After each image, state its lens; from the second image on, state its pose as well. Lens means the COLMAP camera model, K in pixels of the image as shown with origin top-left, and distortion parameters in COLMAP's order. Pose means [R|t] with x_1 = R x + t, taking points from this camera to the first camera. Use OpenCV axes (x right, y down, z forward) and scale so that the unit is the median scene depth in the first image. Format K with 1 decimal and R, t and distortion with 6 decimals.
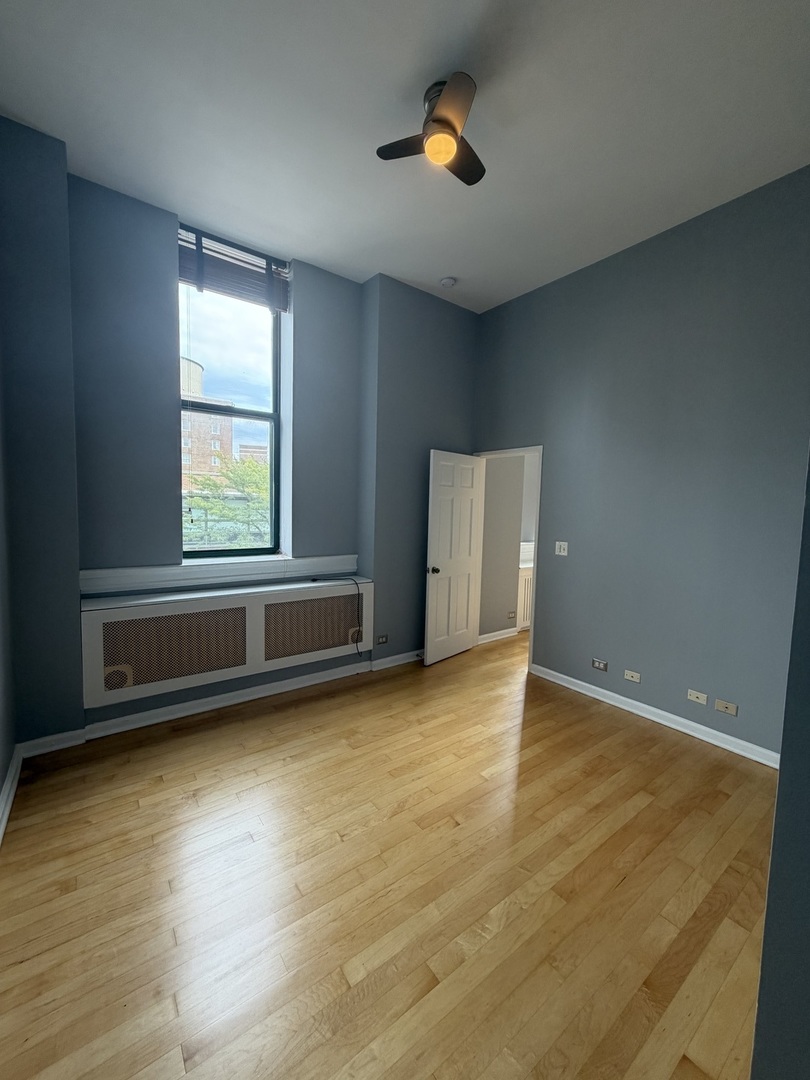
lens RADIAL K [[430.2, 0, 405.1], [0, 430.2, 541.4], [0, 0, 1]] dist [0.000868, -0.000609]
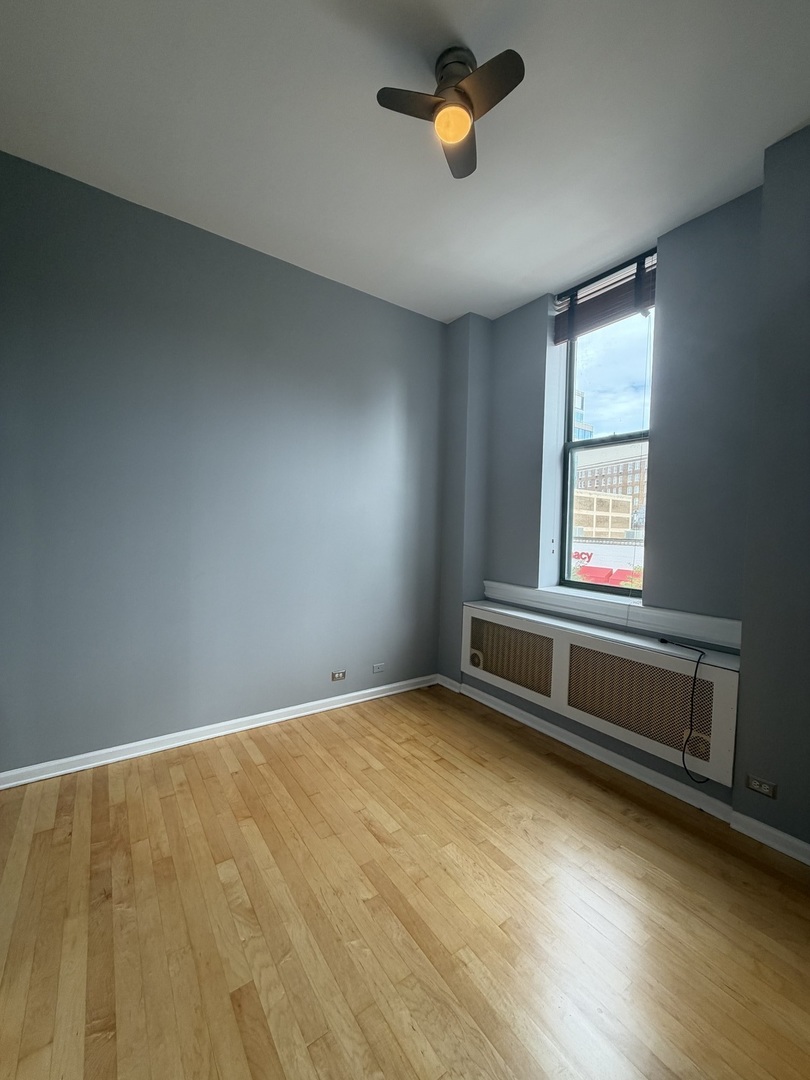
lens RADIAL K [[430.2, 0, 404.0], [0, 430.2, 539.2], [0, 0, 1]] dist [0.000868, -0.000609]
pose [[-0.034137, 0.006348, -0.999397, 0.644430], [-0.104704, 0.994454, 0.009893, -0.052194], [0.993917, 0.104978, -0.033283, 0.679830]]
